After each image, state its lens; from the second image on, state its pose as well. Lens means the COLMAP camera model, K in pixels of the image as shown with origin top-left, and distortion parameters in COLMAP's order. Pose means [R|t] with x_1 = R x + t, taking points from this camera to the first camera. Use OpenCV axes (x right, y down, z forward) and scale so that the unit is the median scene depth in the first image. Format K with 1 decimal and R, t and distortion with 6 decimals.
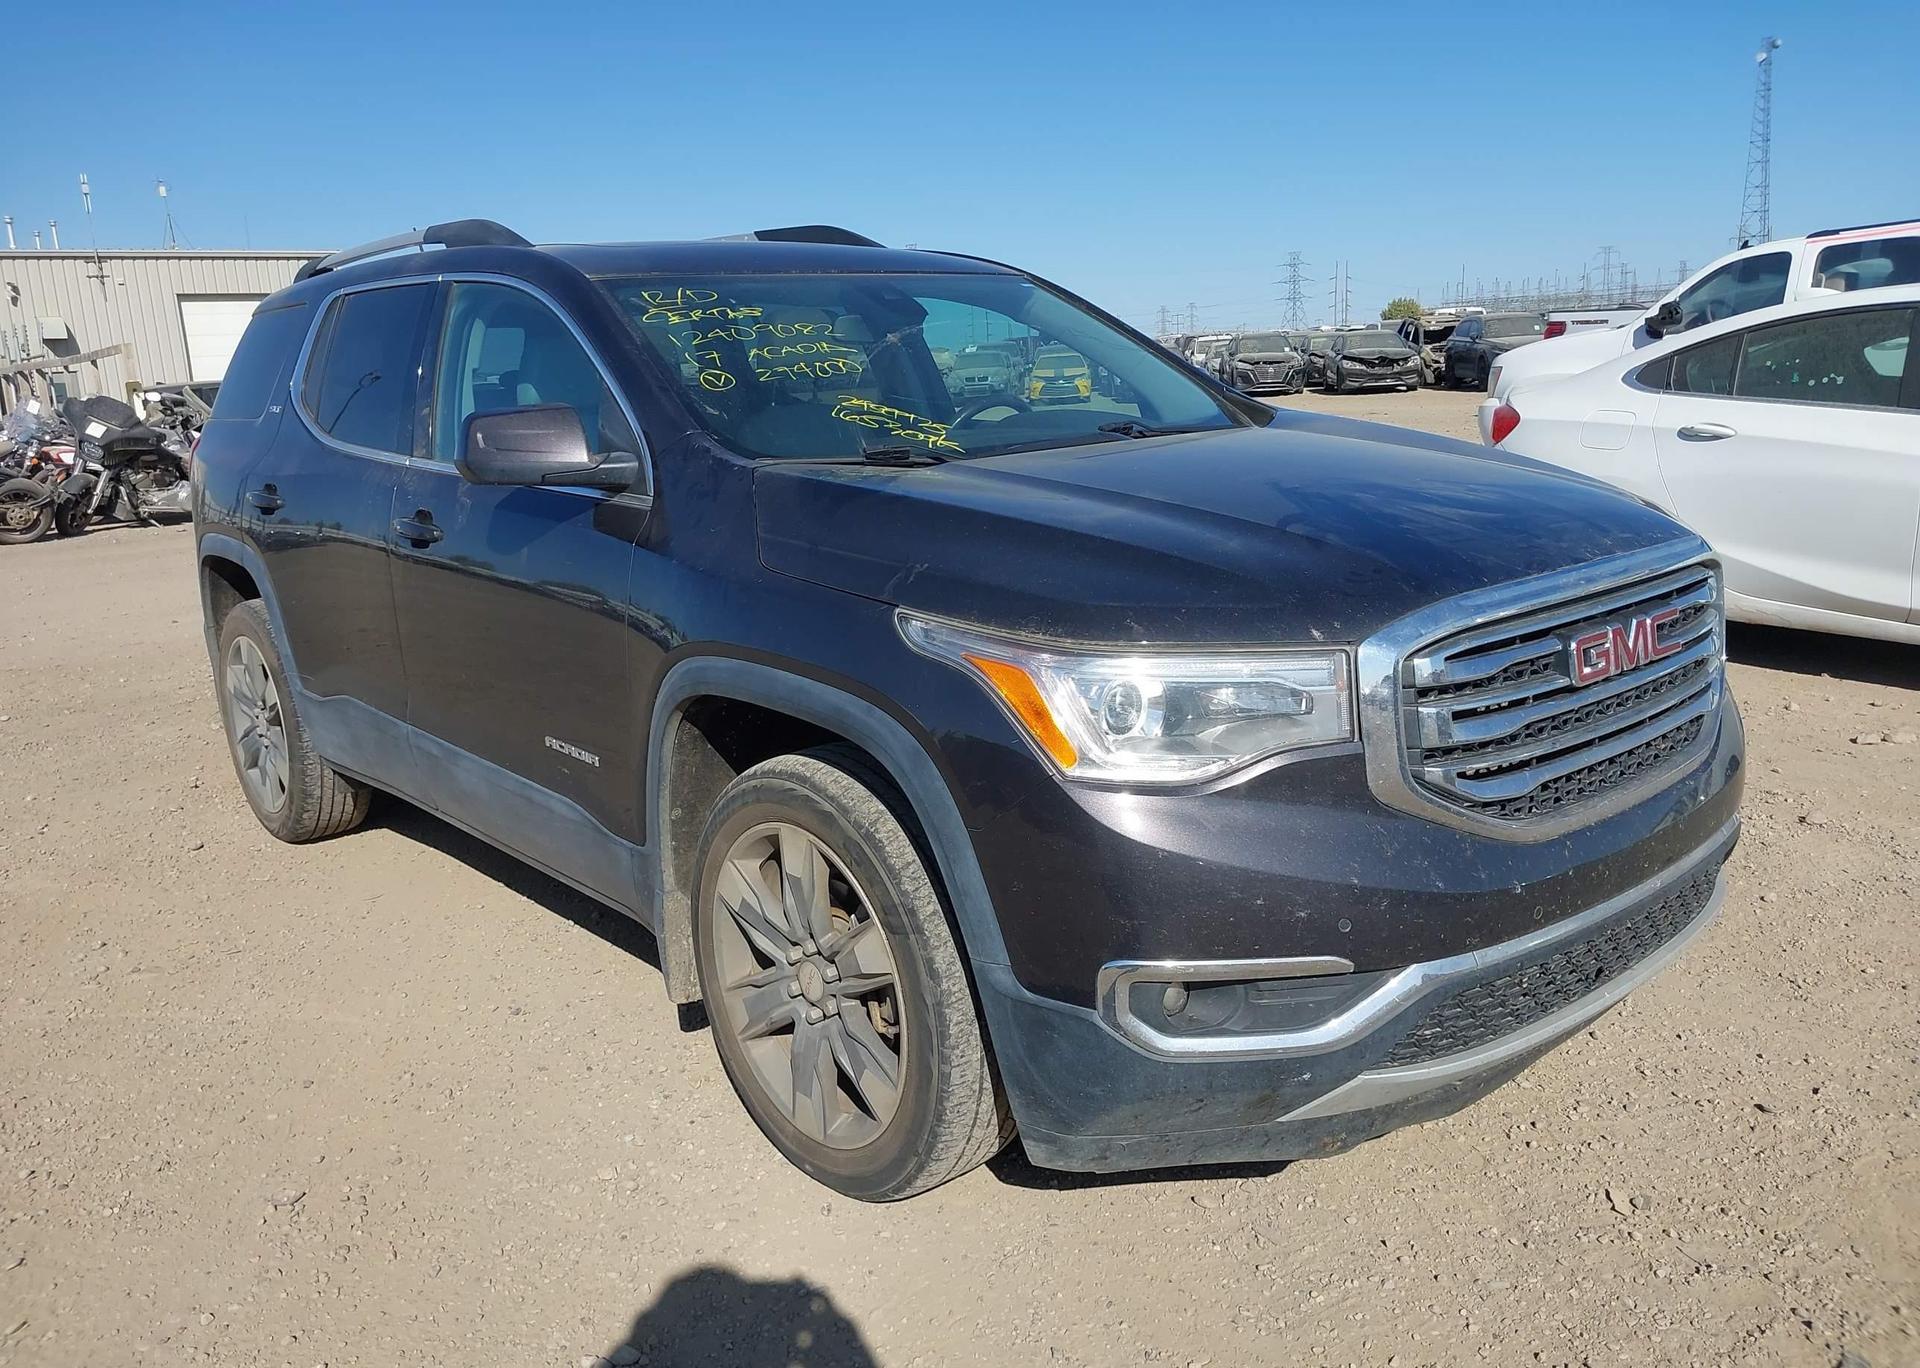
lens RADIAL K [[1509.9, 0, 965.2], [0, 1509.9, 712.6], [0, 0, 1]] dist [0.032340, -0.060188]
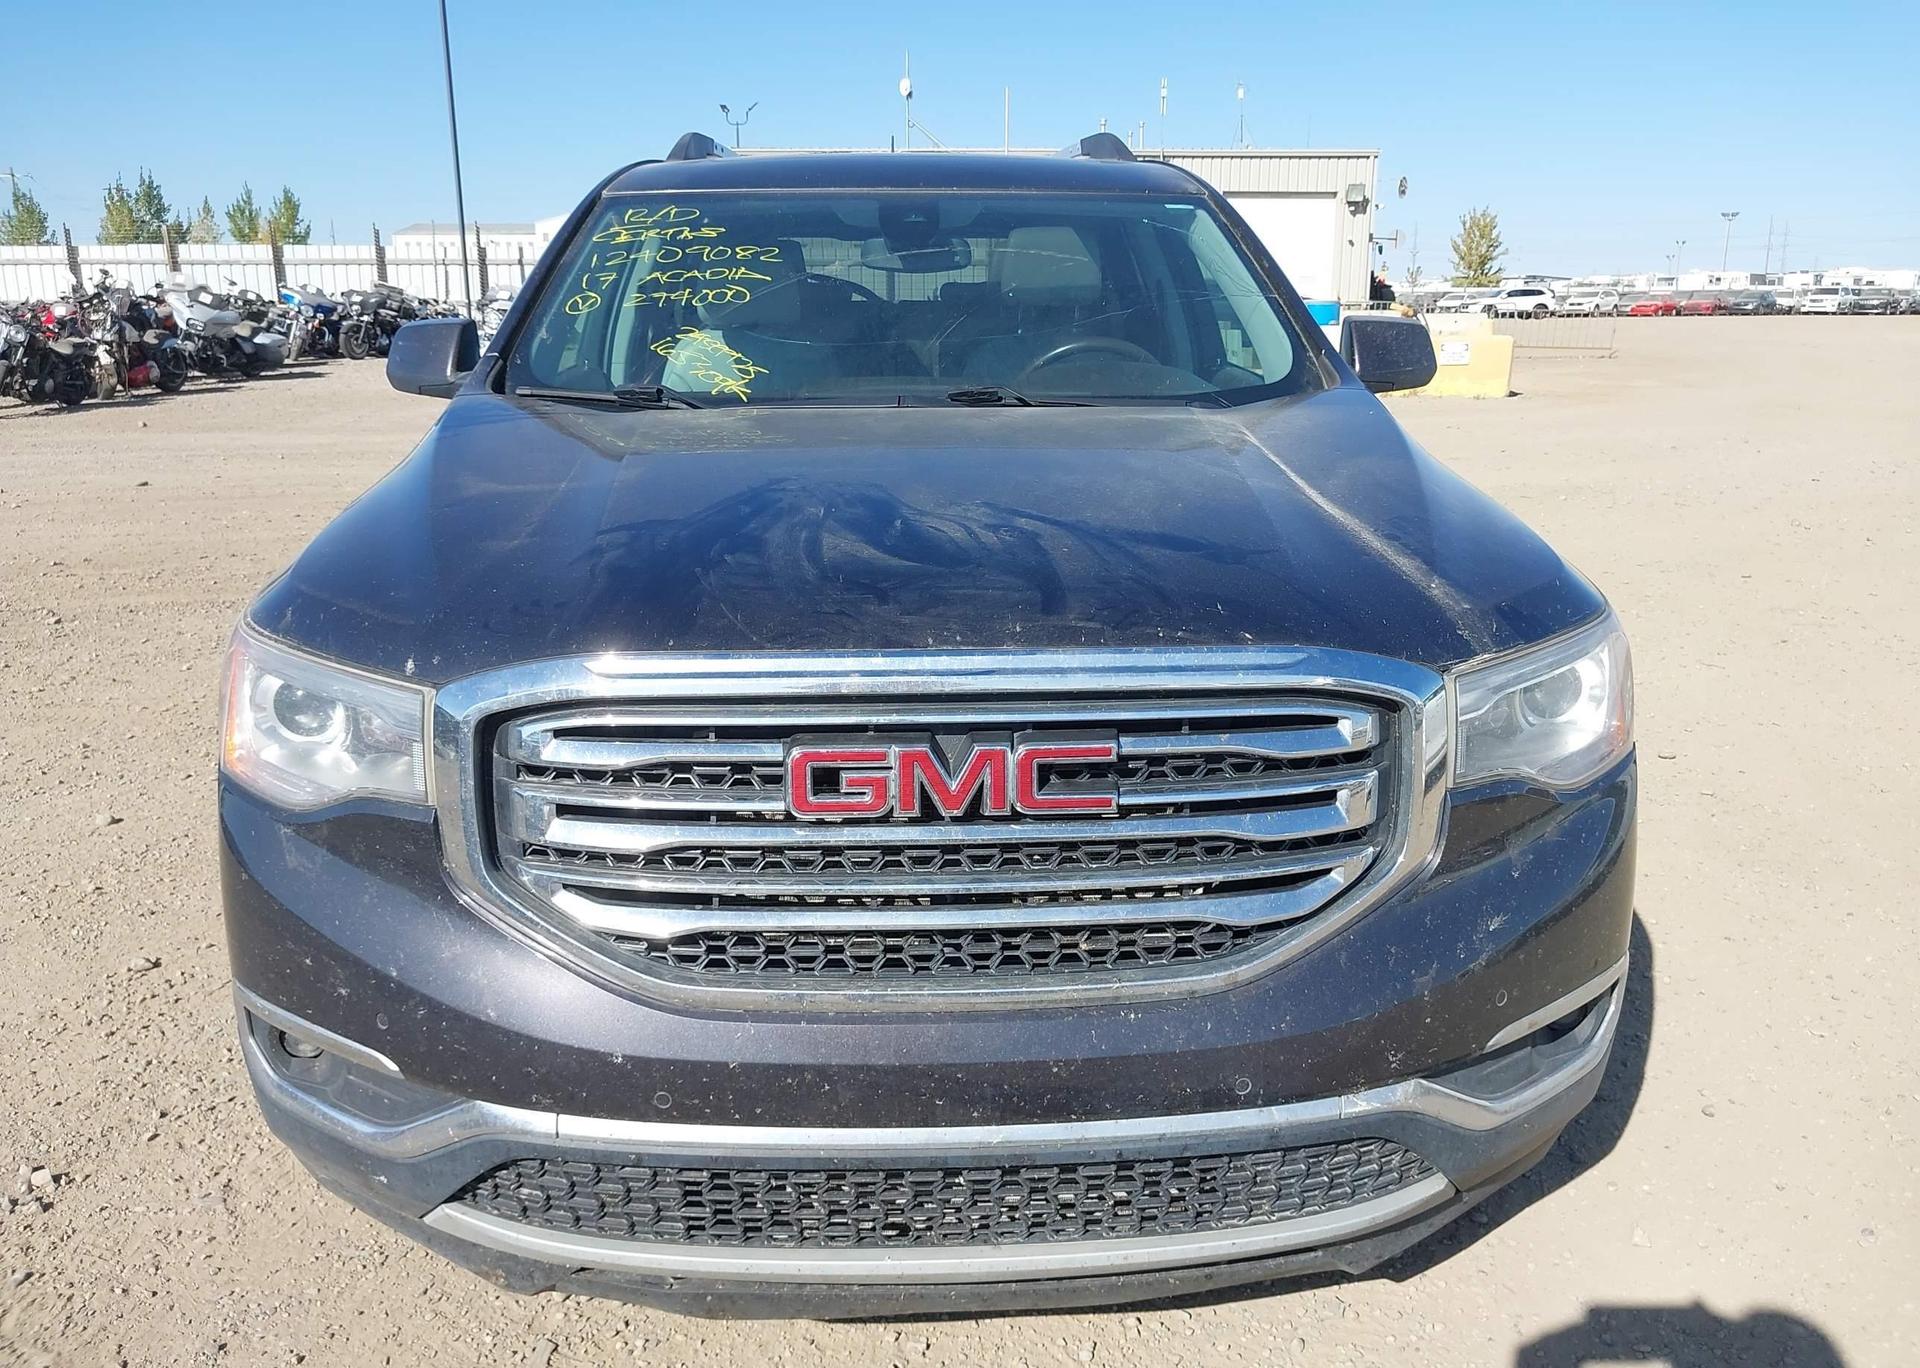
lens RADIAL K [[1509.9, 0, 965.2], [0, 1509.9, 712.6], [0, 0, 1]] dist [0.032340, -0.060188]
pose [[0.787723, 0.213867, -0.577714, 0.743507], [-0.178813, 0.976806, 0.117795, -0.138823], [0.589507, 0.010513, 0.807695, 0.420269]]
